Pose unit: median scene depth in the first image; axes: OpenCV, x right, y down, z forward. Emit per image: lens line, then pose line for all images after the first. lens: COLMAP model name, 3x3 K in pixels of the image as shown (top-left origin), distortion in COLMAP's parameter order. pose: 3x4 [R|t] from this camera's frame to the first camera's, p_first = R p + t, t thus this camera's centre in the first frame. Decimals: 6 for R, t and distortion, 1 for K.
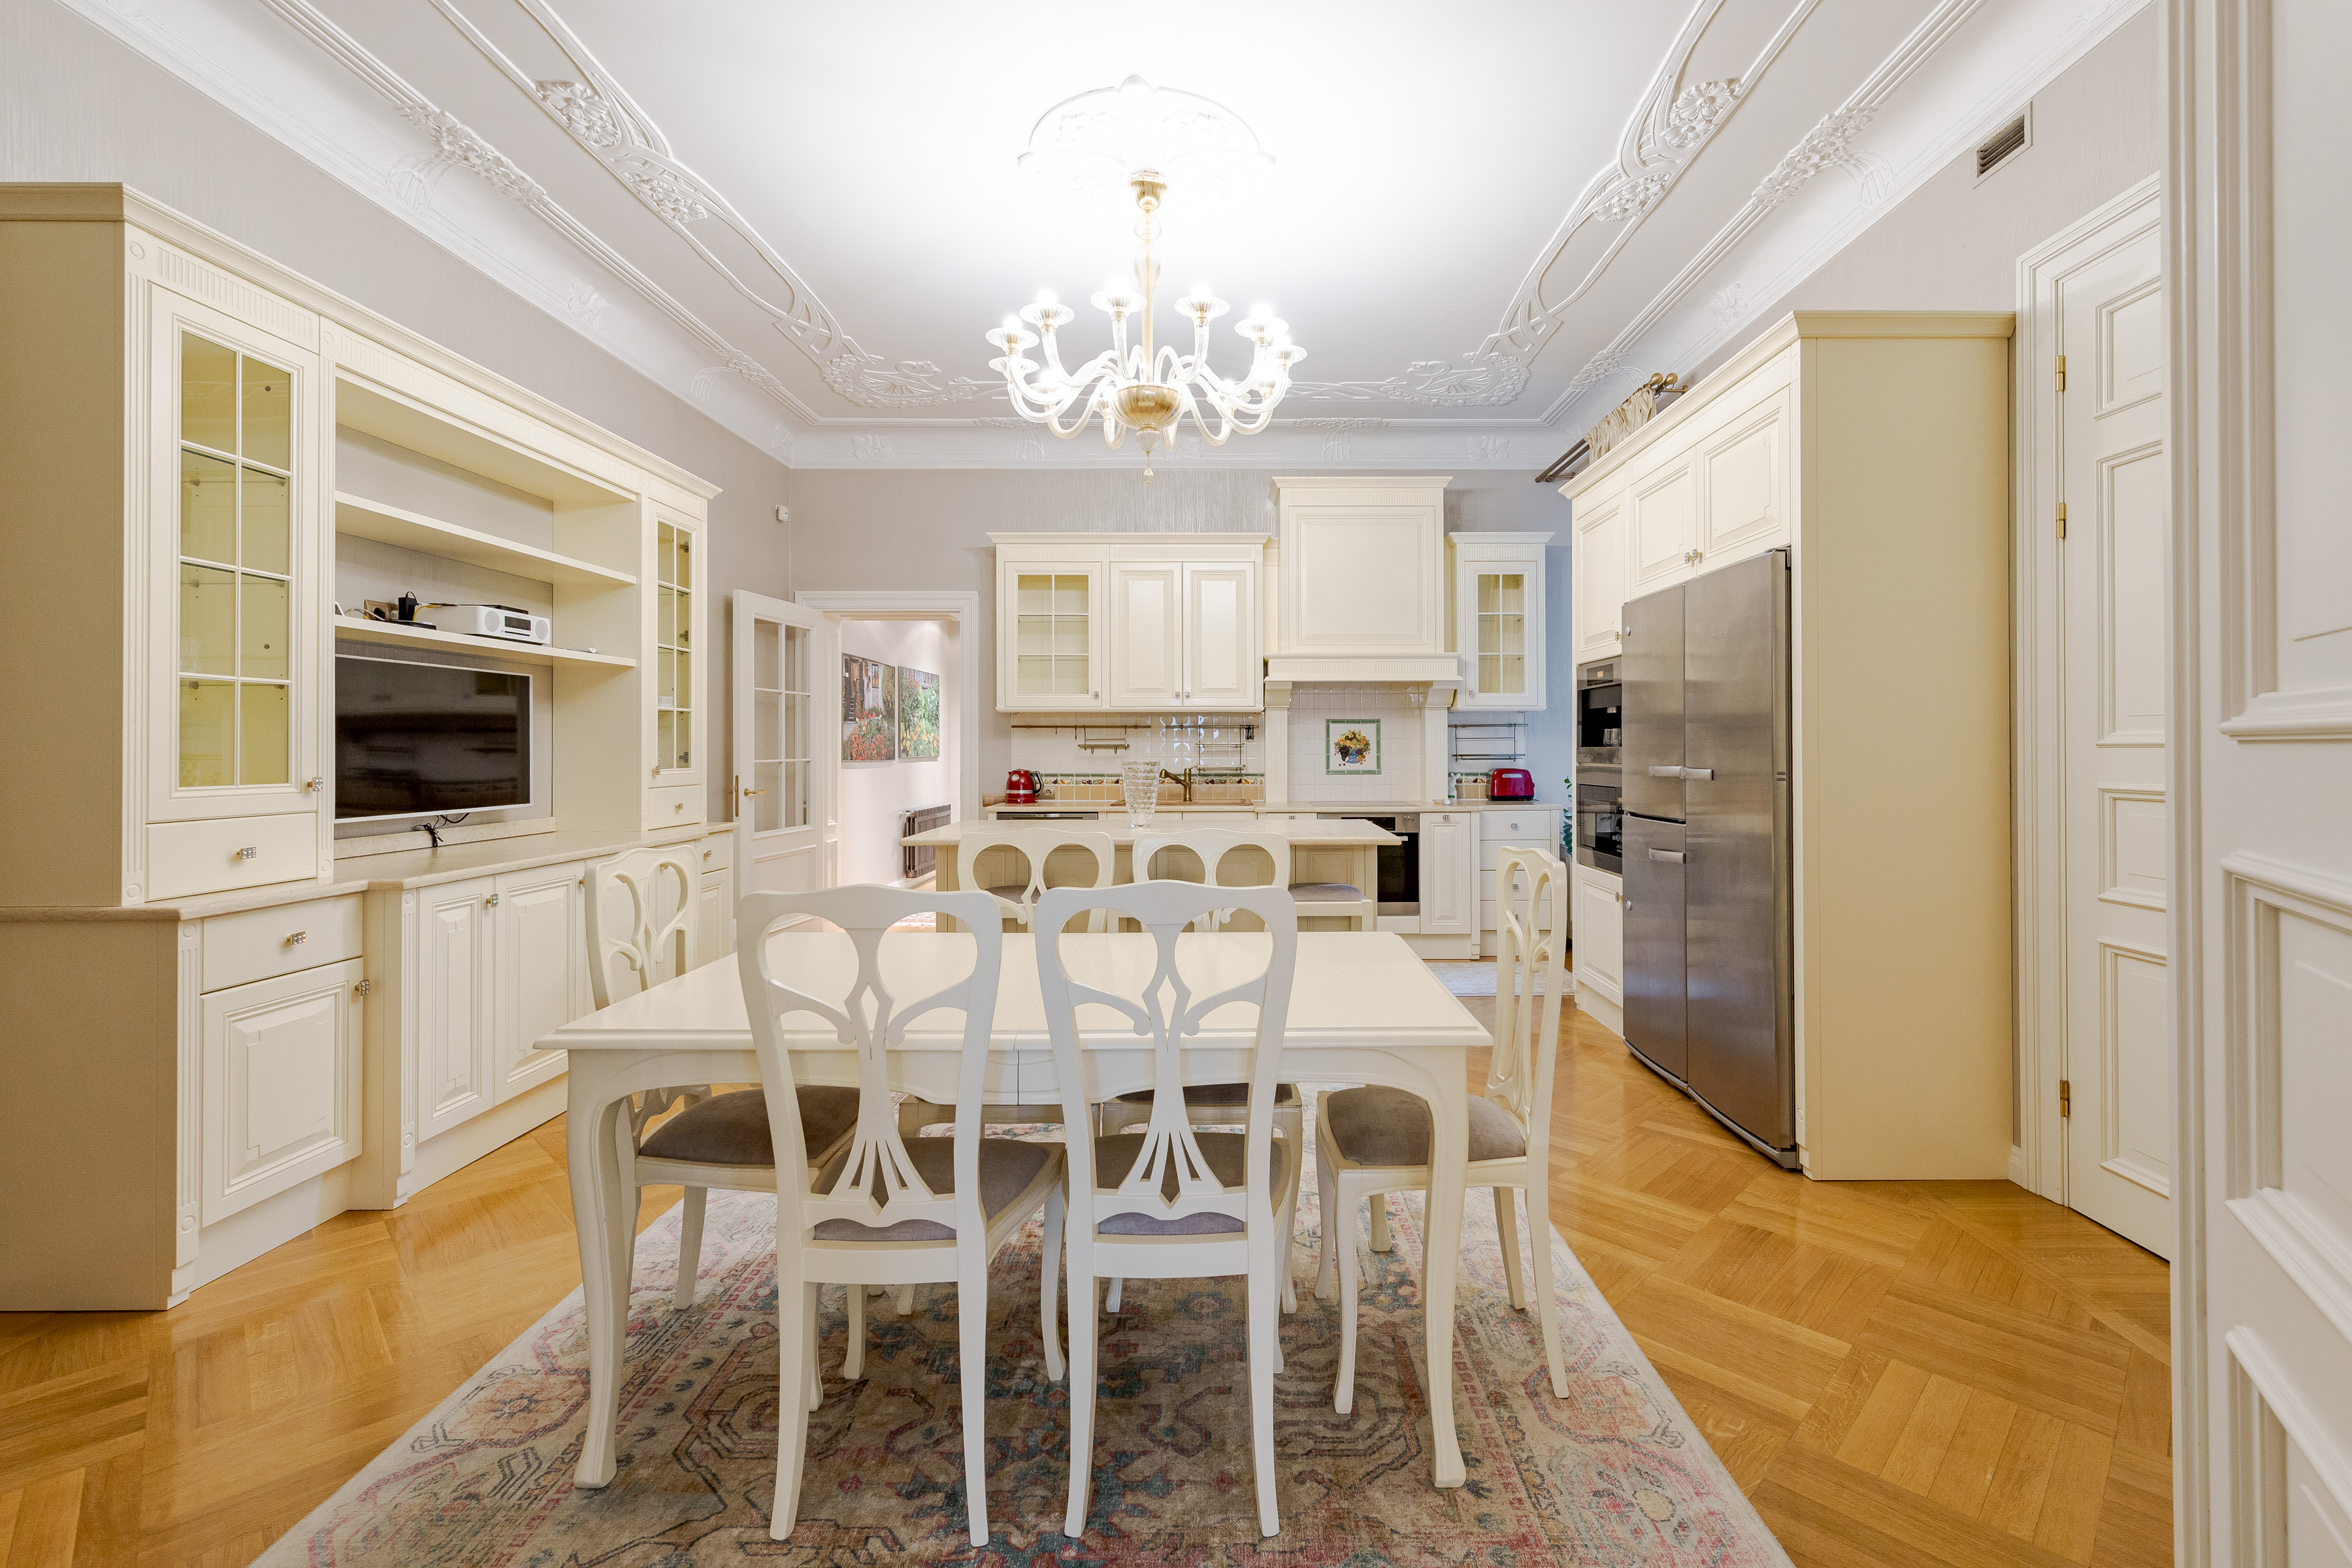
lens RADIAL K [[1036.6, 0, 1185.5], [0, 1036.6, 740.4], [0, 0, 1]] dist [0.003140, -0.000167]
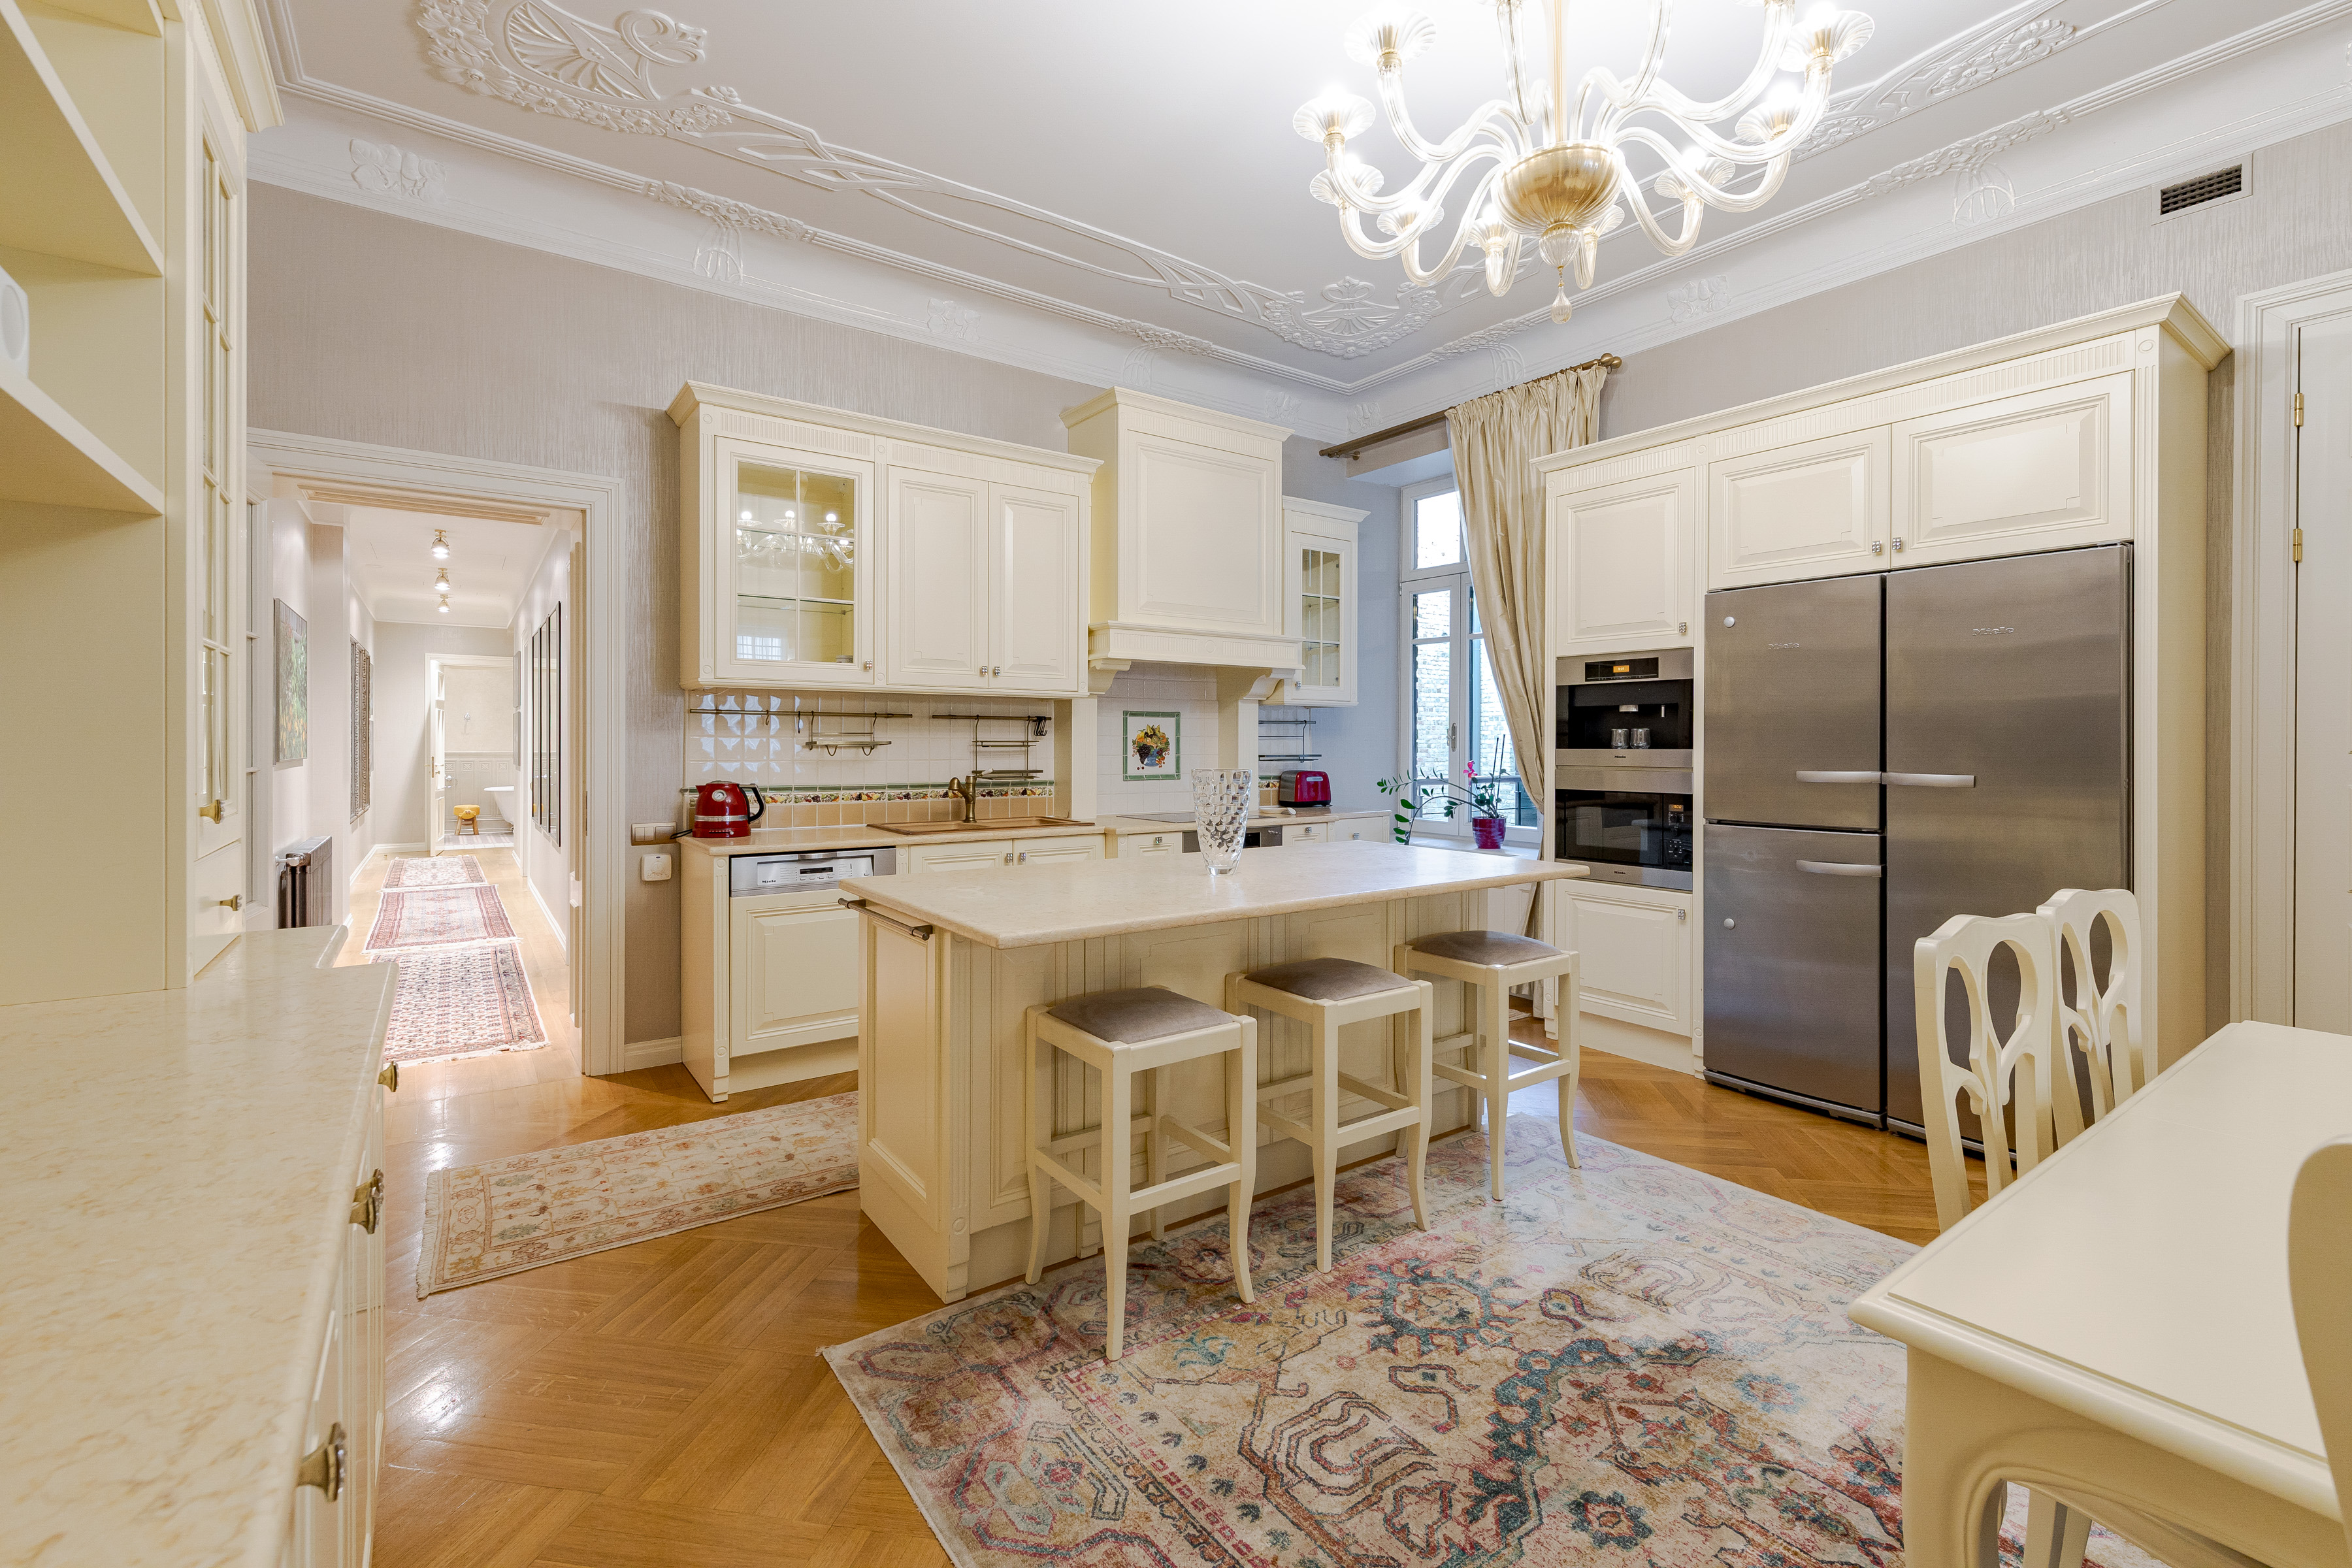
lens RADIAL K [[1036.6, 0, 1185.5], [0, 1036.6, 740.4], [0, 0, 1]] dist [0.003140, -0.000167]
pose [[0.798617, 0.005647, 0.601813, -0.309616], [-0.009576, 0.999949, 0.003325, -0.000915], [-0.601763, -0.008418, 0.798630, 0.350242]]
